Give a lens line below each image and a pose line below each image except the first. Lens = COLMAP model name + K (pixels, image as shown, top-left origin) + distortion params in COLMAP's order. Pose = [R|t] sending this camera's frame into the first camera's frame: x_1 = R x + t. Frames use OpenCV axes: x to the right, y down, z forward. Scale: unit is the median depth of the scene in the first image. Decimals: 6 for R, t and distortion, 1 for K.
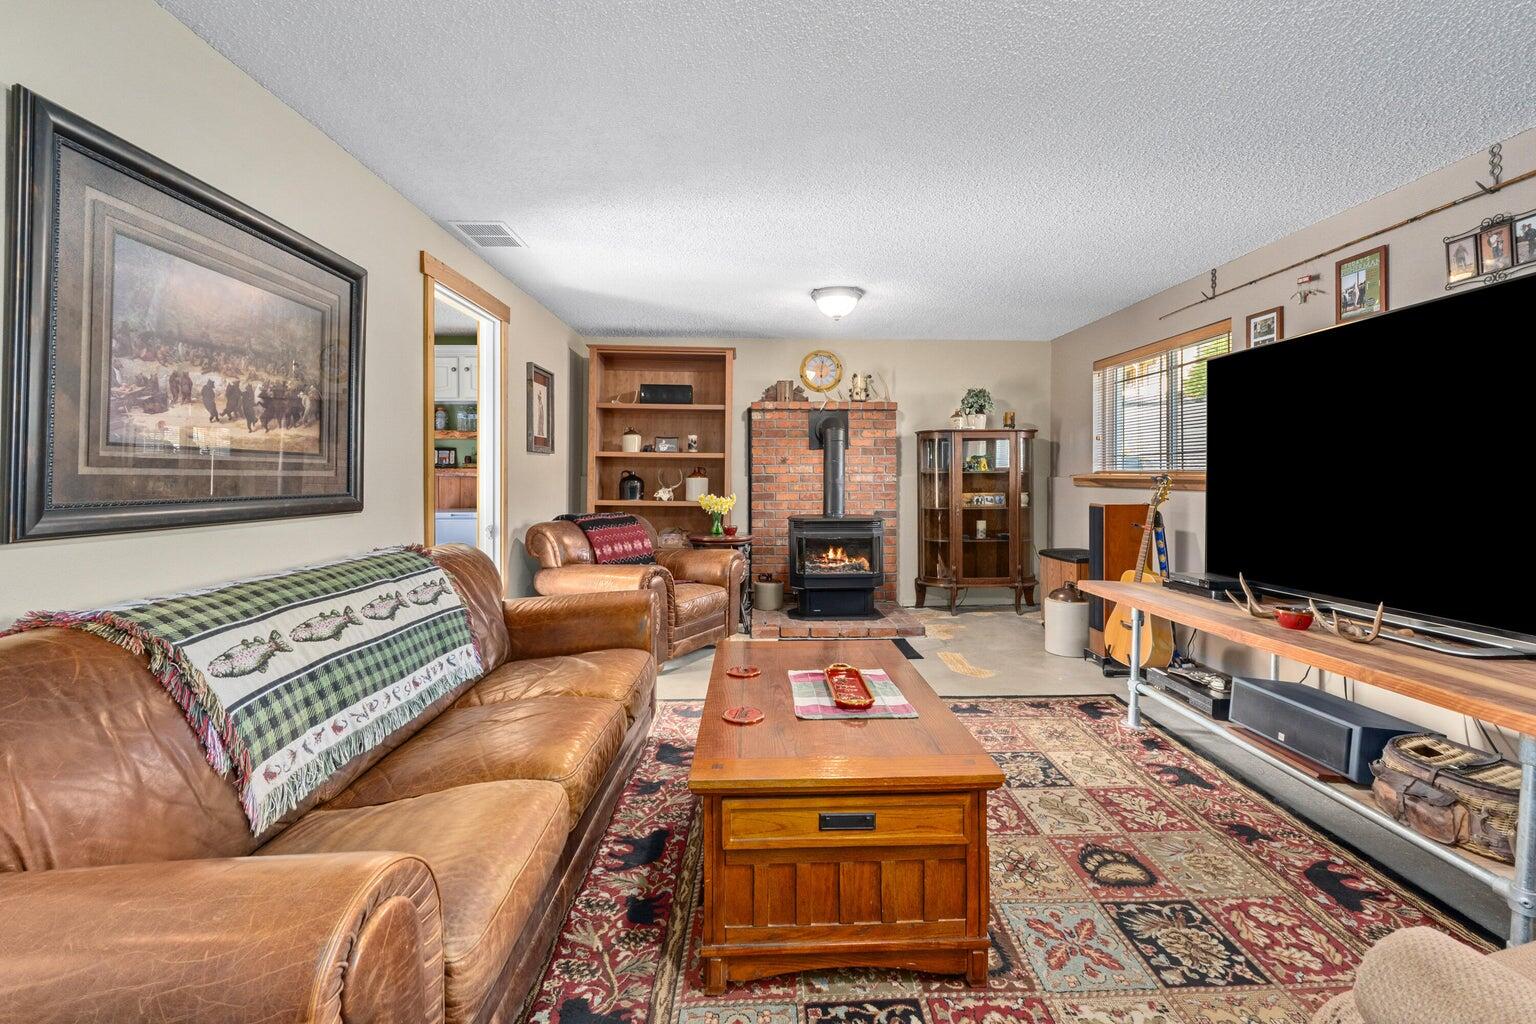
lens RADIAL K [[644.9, 0, 720.3], [0, 644.9, 464.9], [0, 0, 1]] dist [-0.001017, -0.000017]
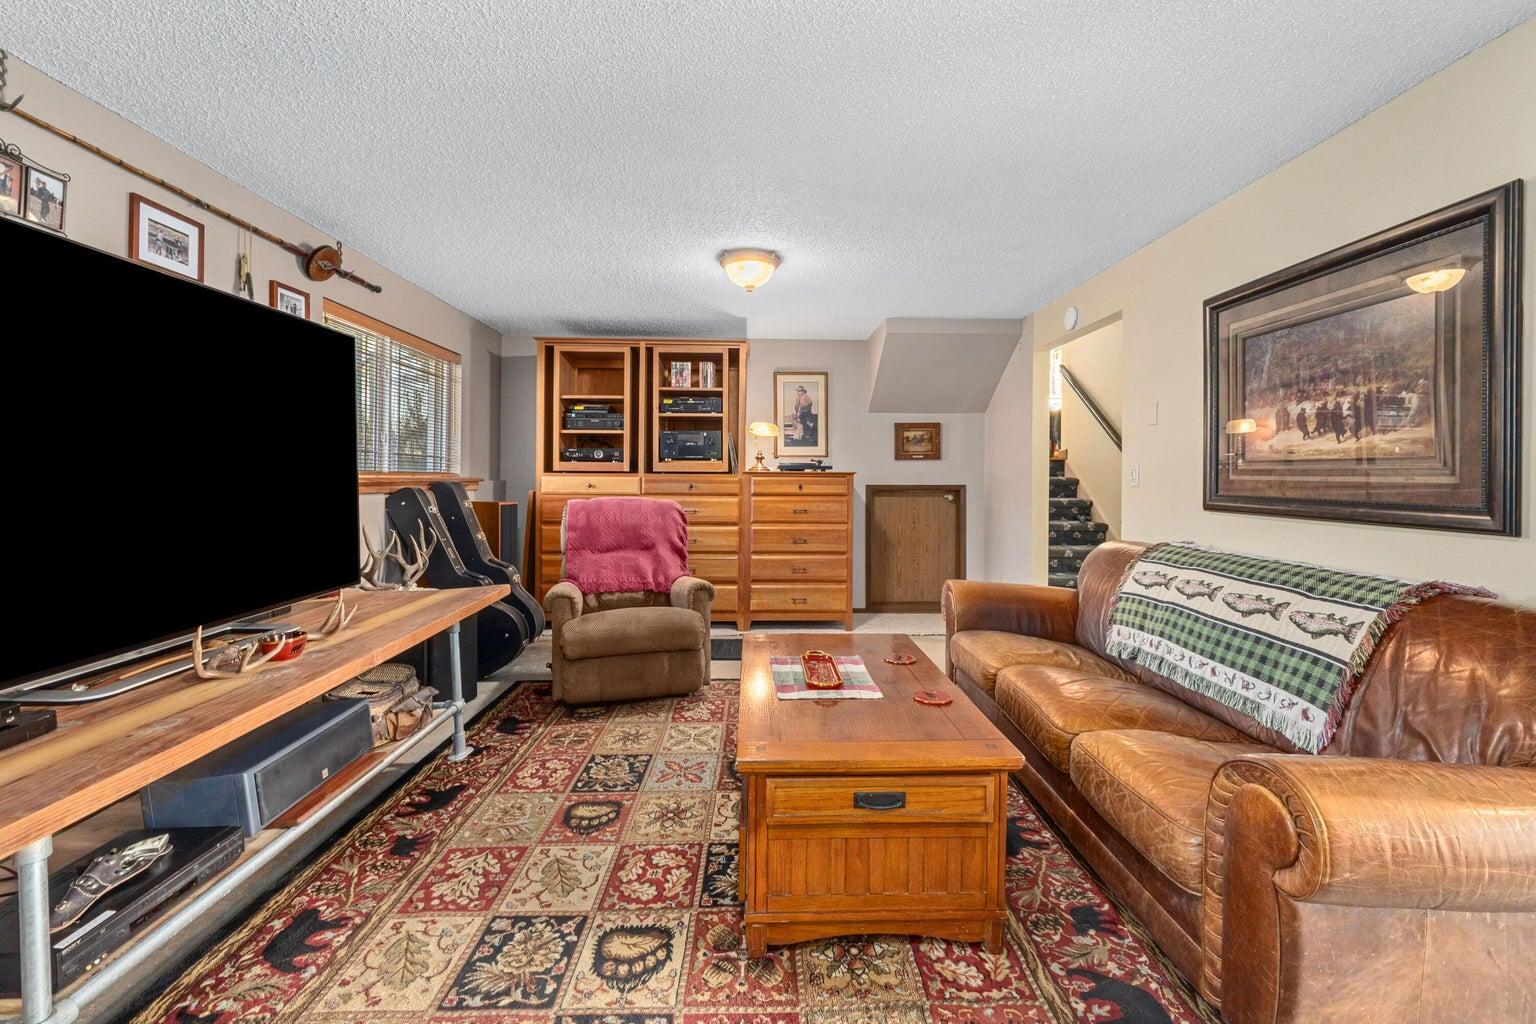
lens RADIAL K [[644.9, 0, 778.2], [0, 644.9, 471.5], [0, 0, 1]] dist [-0.001017, -0.000017]
pose [[-0.995867, -0.008377, -0.090440, 0.357210], [-0.006597, 0.999779, -0.019969, 0.028211], [0.090587, -0.019290, -0.995702, 2.016952]]
